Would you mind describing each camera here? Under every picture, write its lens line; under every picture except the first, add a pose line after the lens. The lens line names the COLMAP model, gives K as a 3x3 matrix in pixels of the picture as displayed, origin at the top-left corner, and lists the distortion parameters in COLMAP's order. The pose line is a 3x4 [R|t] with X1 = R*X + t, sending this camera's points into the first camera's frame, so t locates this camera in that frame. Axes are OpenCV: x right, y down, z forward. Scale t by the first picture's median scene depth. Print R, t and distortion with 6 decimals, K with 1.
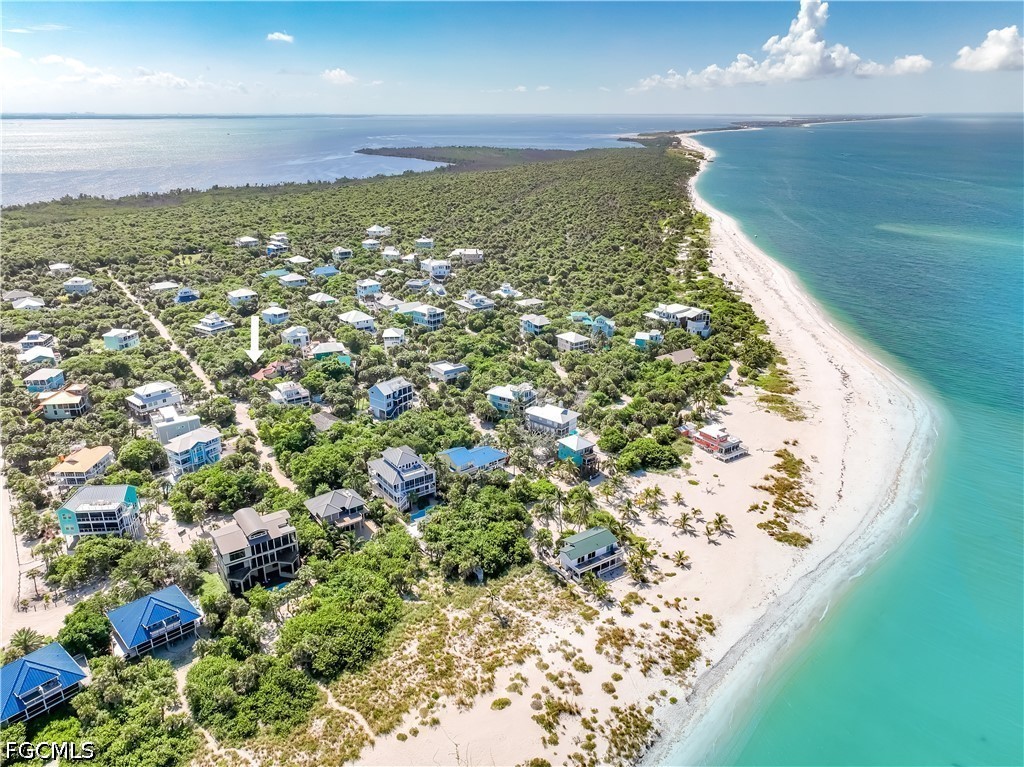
lens RADIAL K [[721.1, 0, 511.4], [0, 721.1, 400.4], [0, 0, 1]] dist [-0.010258, 0.027683]
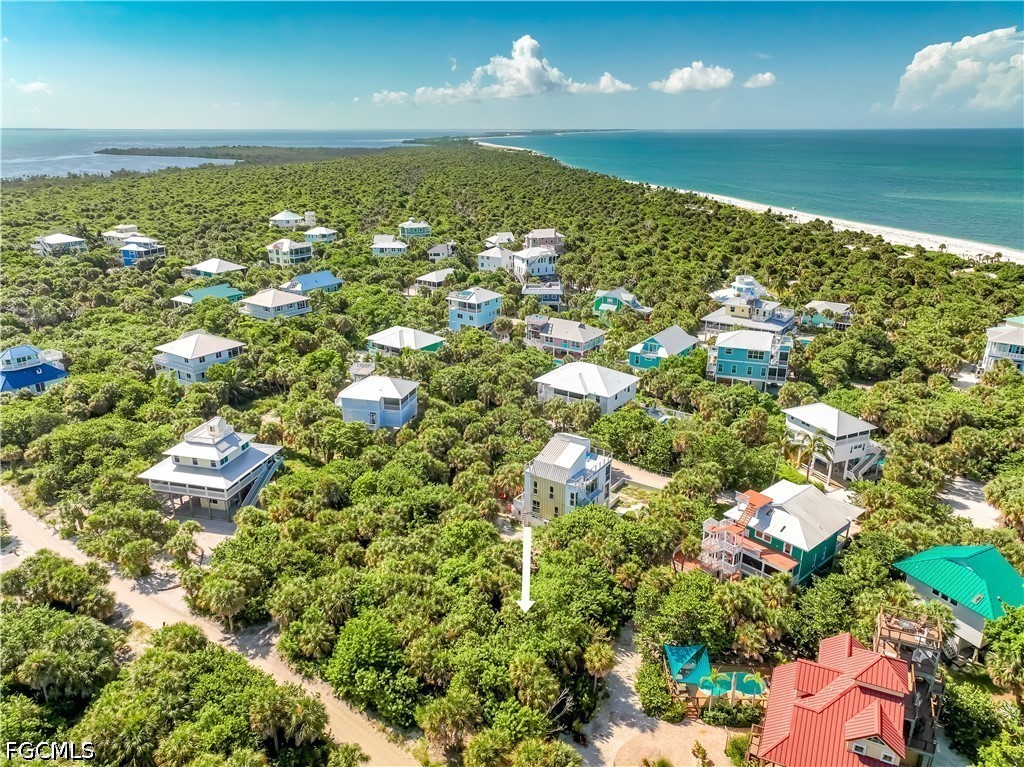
lens RADIAL K [[731.7, 0, 512.4], [0, 731.7, 374.1], [0, 0, 1]] dist [-0.002820, 0.014657]
pose [[0.940888, -0.107693, 0.321143, -0.587935], [0.125936, 0.991366, -0.036521, -0.170409], [-0.314437, 0.074805, 0.946326, 1.012067]]
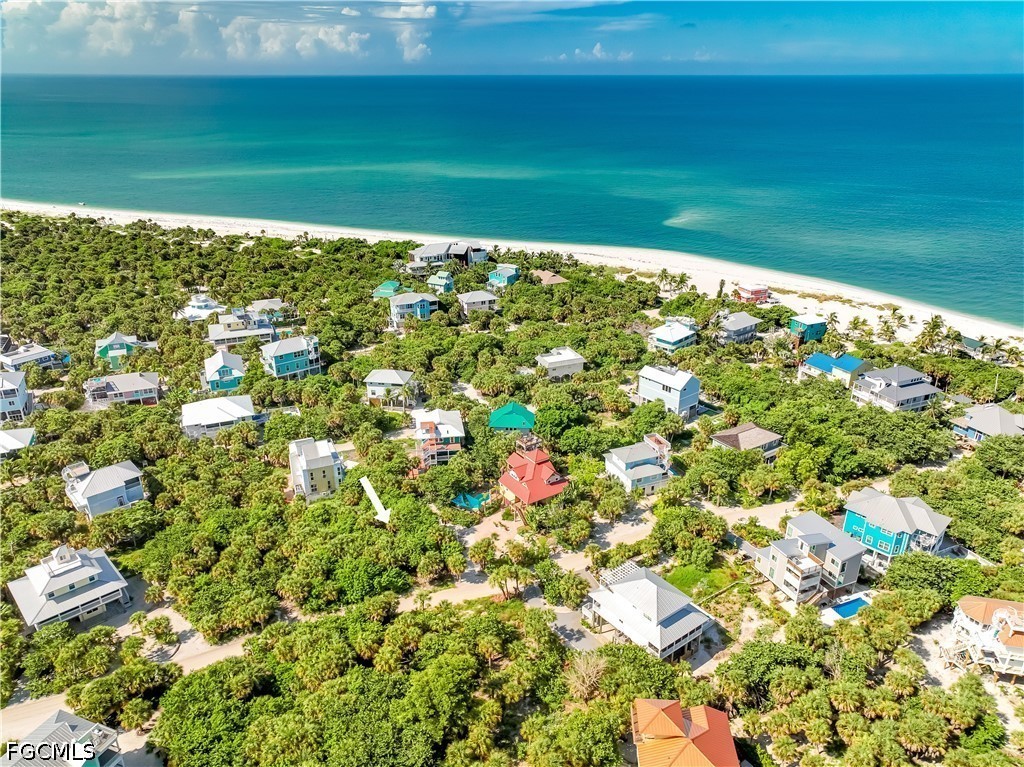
lens RADIAL K [[729.8, 0, 512.7], [0, 729.8, 387.4], [0, 0, 1]] dist [0.000320, 0.014222]
pose [[0.204919, -0.385399, 0.899709, -0.970044], [0.363253, 0.883512, 0.295725, -0.318694], [-0.908876, 0.266223, 0.321045, 1.013082]]
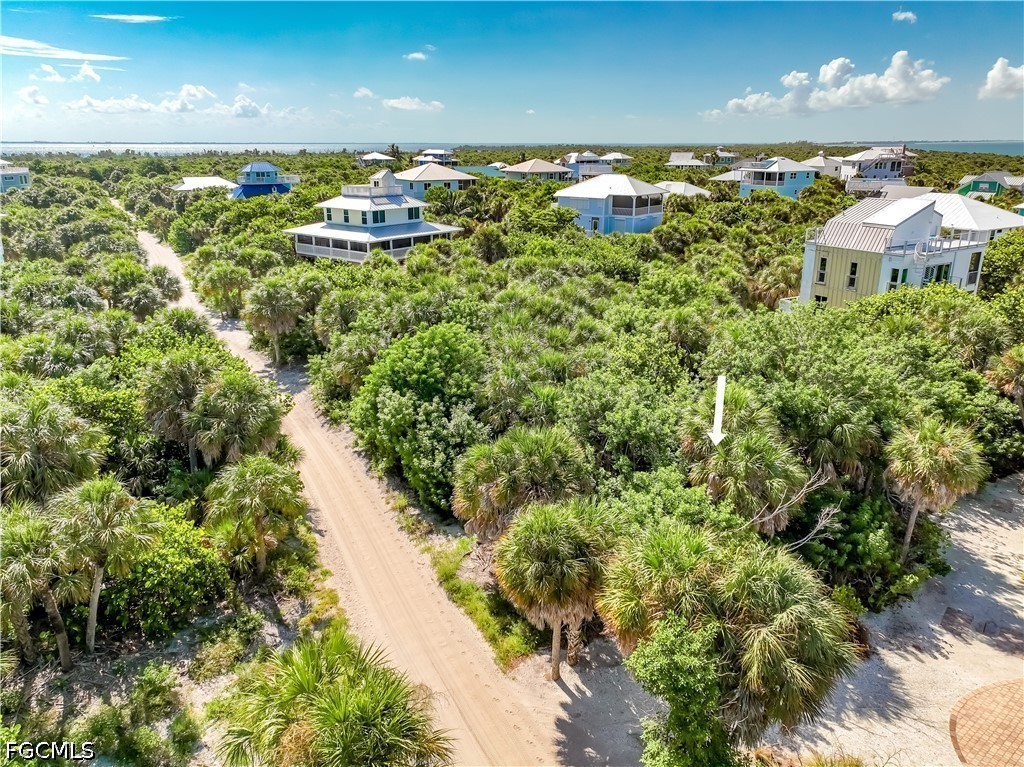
lens RADIAL K [[725.9, 0, 523.0], [0, 725.9, 382.7], [0, 0, 1]] dist [0.006962, 0.003516]
pose [[0.997575, 0.027487, -0.063937, -0.528380], [-0.031366, 0.997676, -0.060484, -0.066299], [0.062126, 0.062342, 0.996119, 1.171949]]
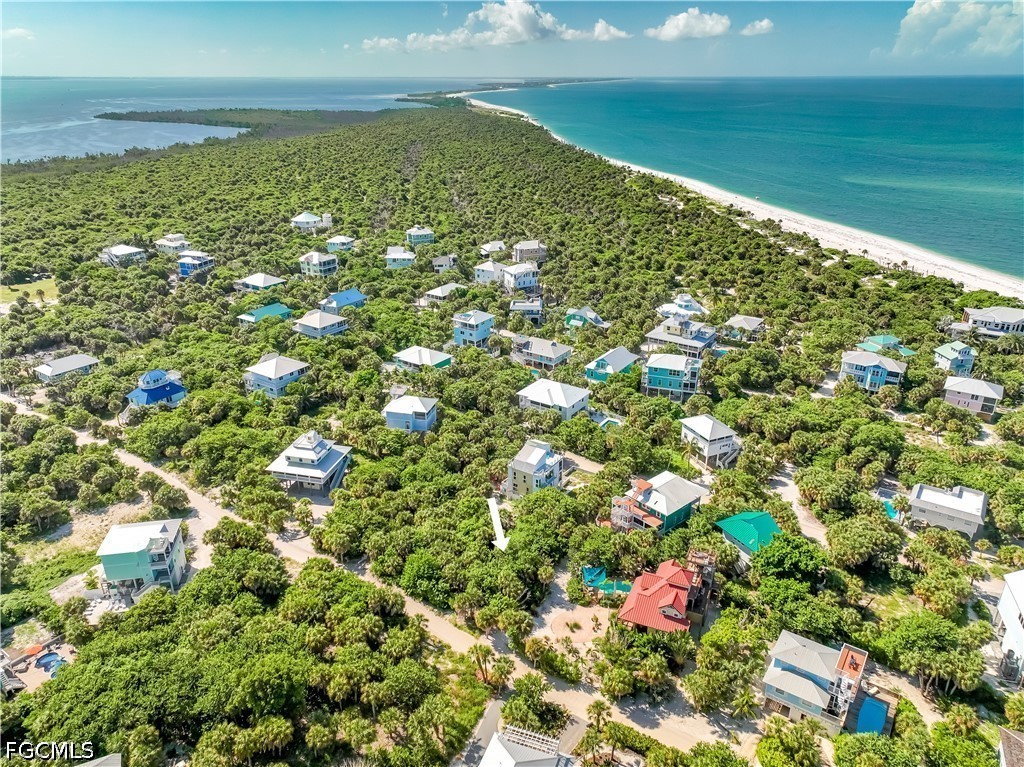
lens RADIAL K [[723.2, 0, 512.3], [0, 723.2, 382.4], [0, 0, 1]] dist [0.001760, 0.008684]
pose [[0.937920, -0.136307, 0.318947, -0.651840], [0.129892, 0.990663, 0.041403, -0.233152], [-0.321613, 0.002596, 0.946868, 0.776264]]
